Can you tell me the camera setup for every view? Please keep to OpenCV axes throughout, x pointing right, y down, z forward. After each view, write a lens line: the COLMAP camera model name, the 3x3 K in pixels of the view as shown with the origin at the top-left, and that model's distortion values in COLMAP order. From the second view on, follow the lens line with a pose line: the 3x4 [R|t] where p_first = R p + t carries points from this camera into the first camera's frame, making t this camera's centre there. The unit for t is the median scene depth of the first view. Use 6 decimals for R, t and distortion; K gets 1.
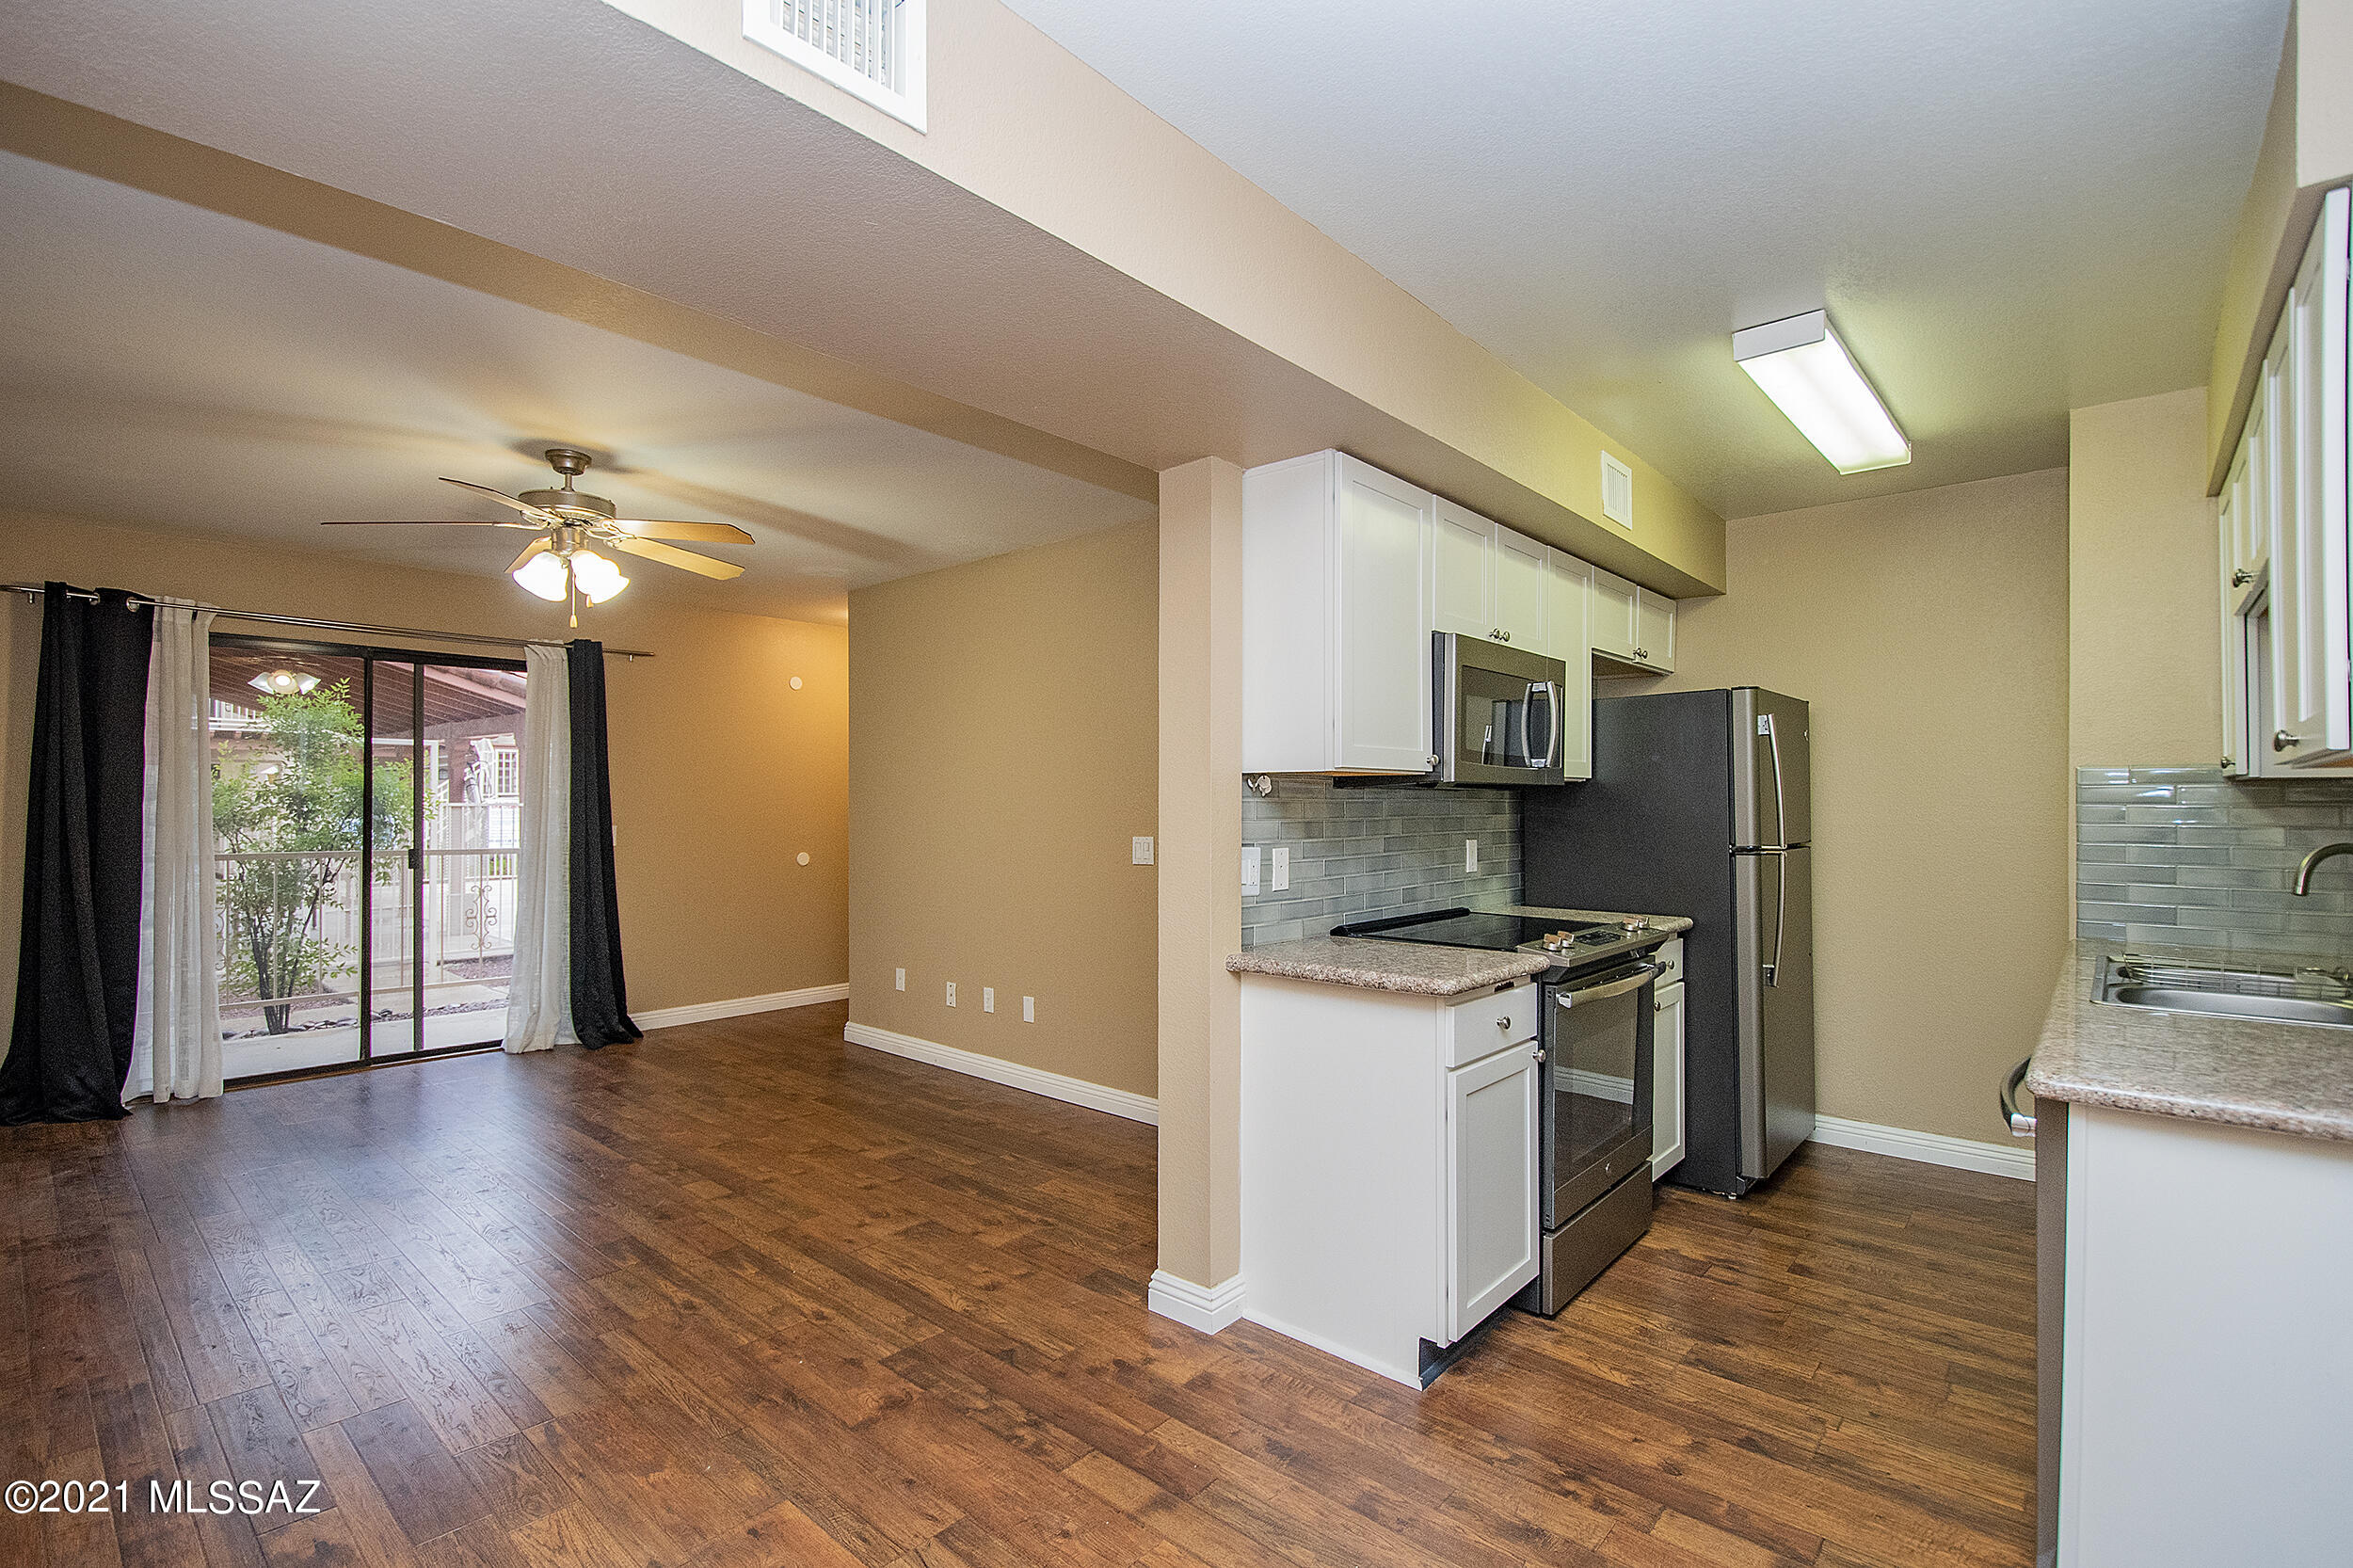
lens RADIAL K [[1059.1, 0, 1191.2], [0, 1059.1, 790.1], [0, 0, 1]] dist [-0.002232, -0.004599]
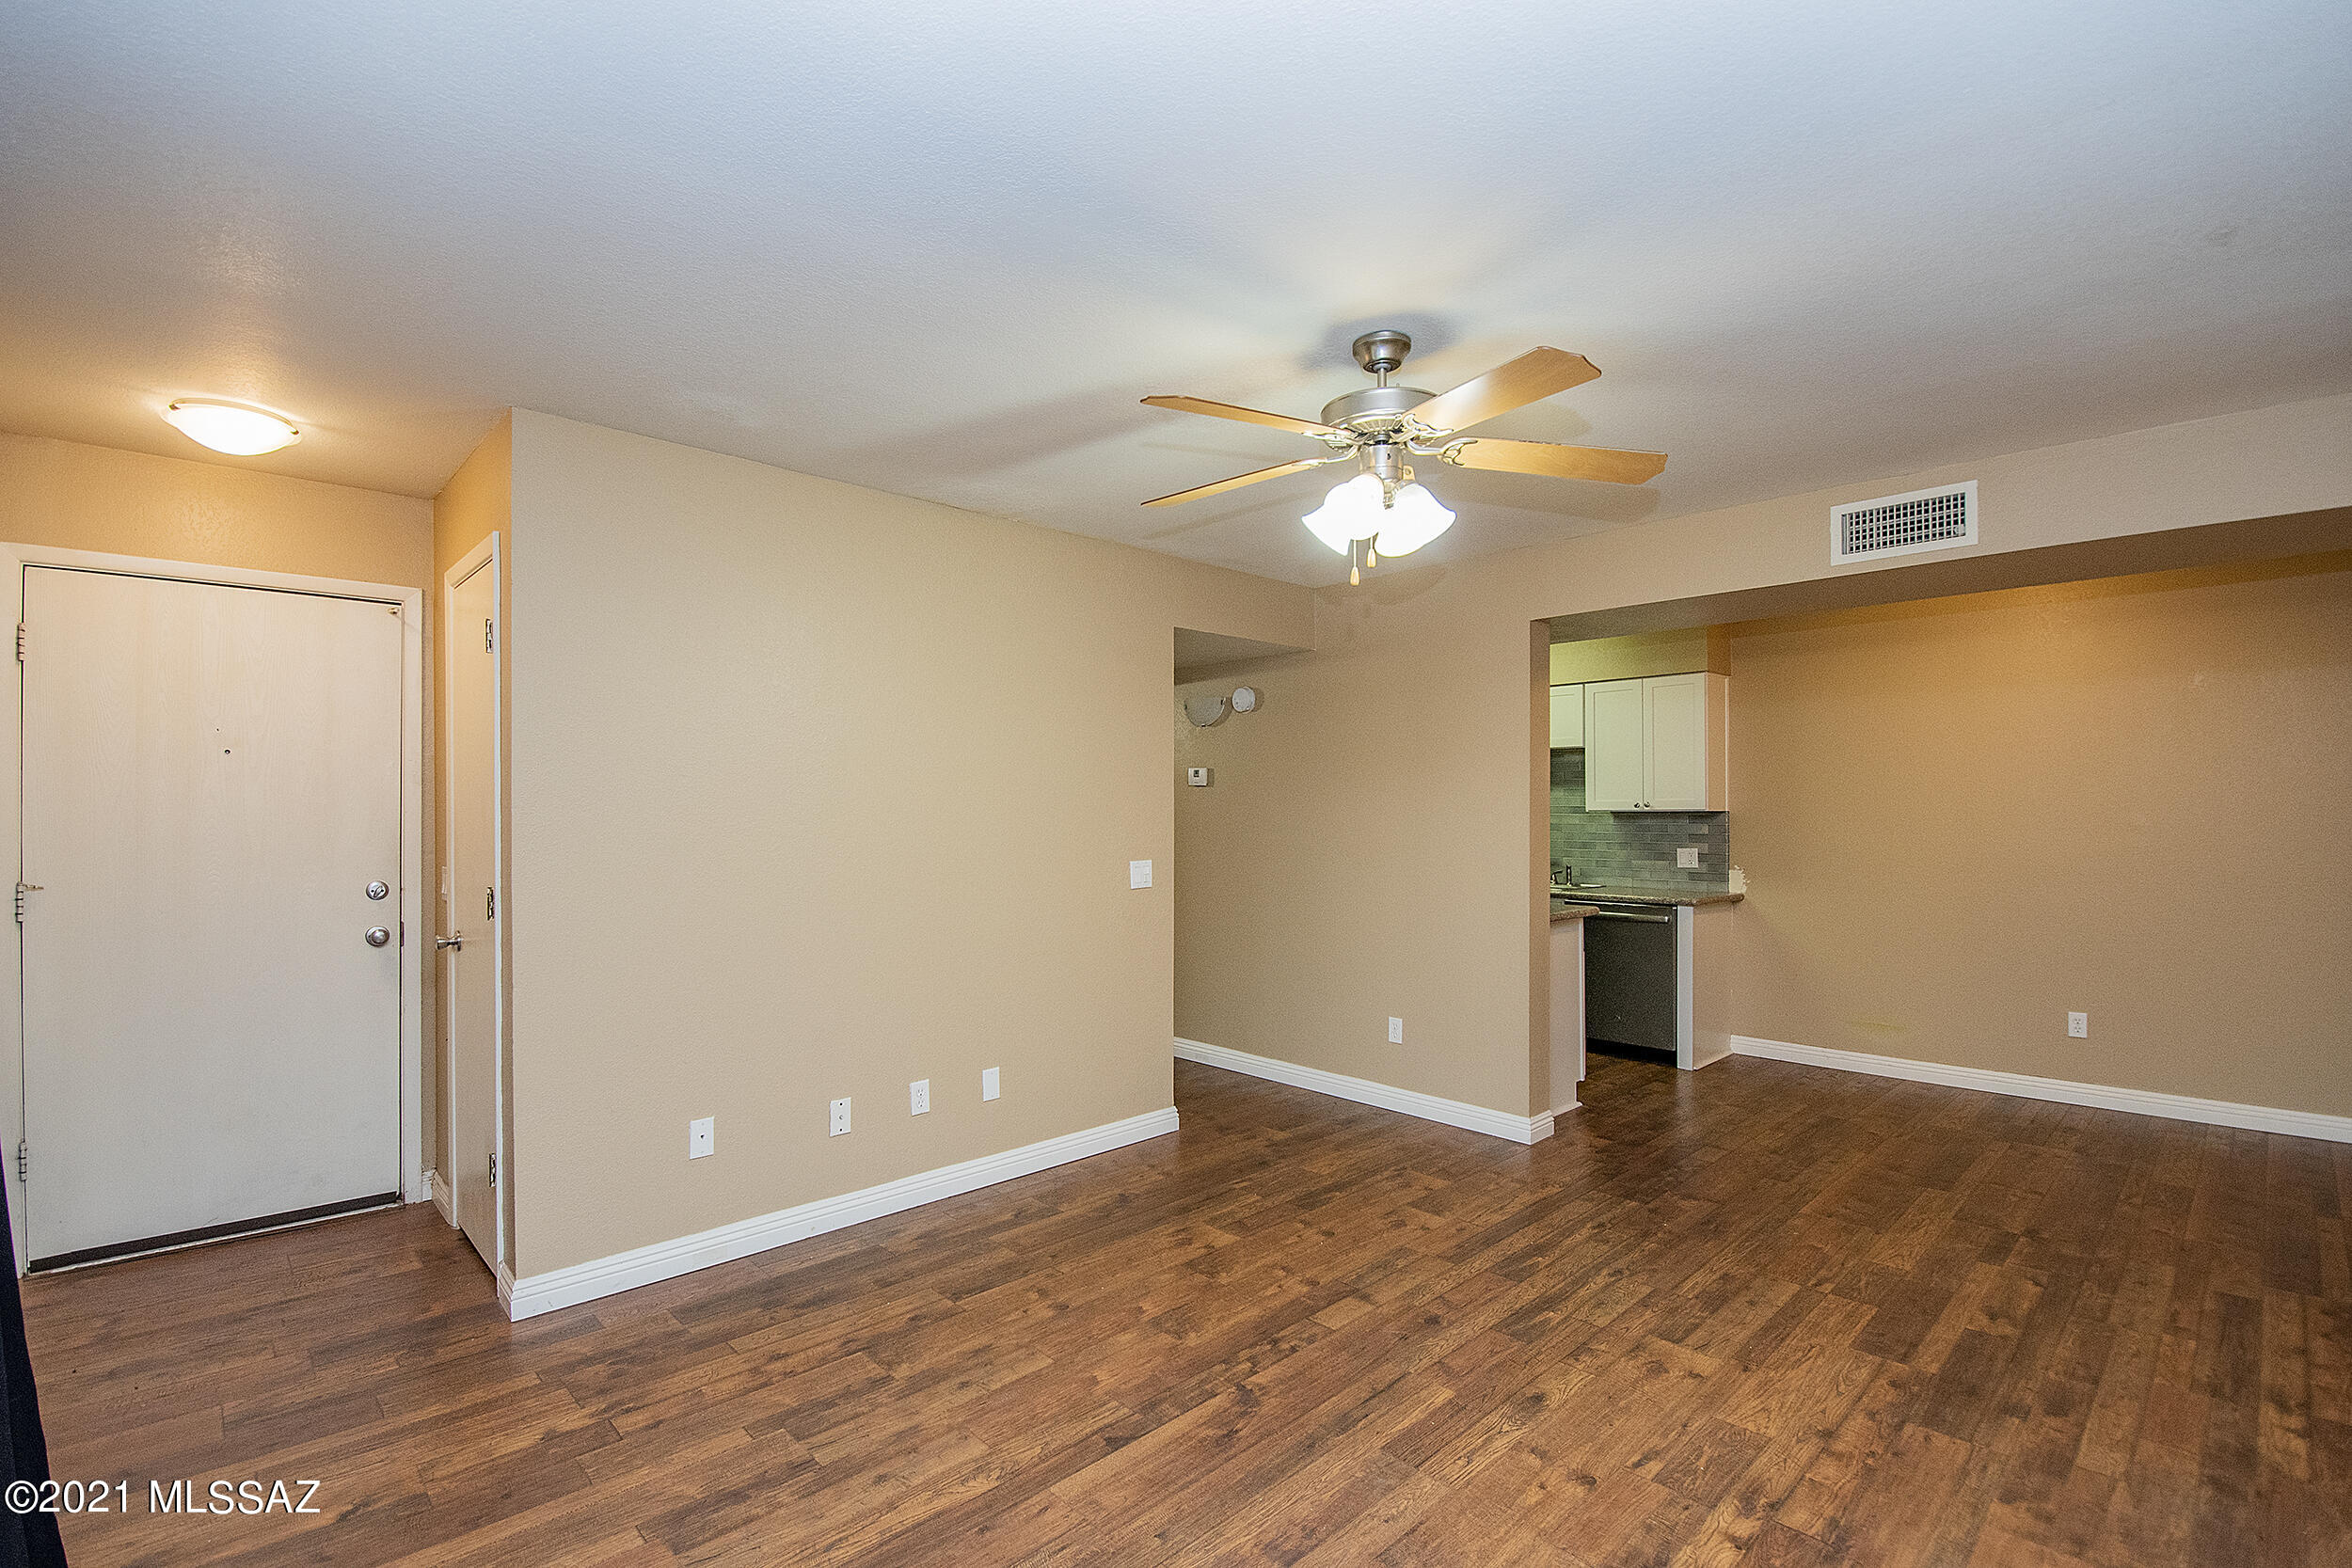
lens RADIAL K [[1058.5, 0, 1185.4], [0, 1058.5, 795.7], [0, 0, 1]] dist [-0.002232, -0.004599]
pose [[0.093401, 0.014905, 0.995517, -1.298094], [-0.006823, 0.999874, -0.014330, -0.003578], [-0.995605, -0.005454, 0.093491, 1.064825]]
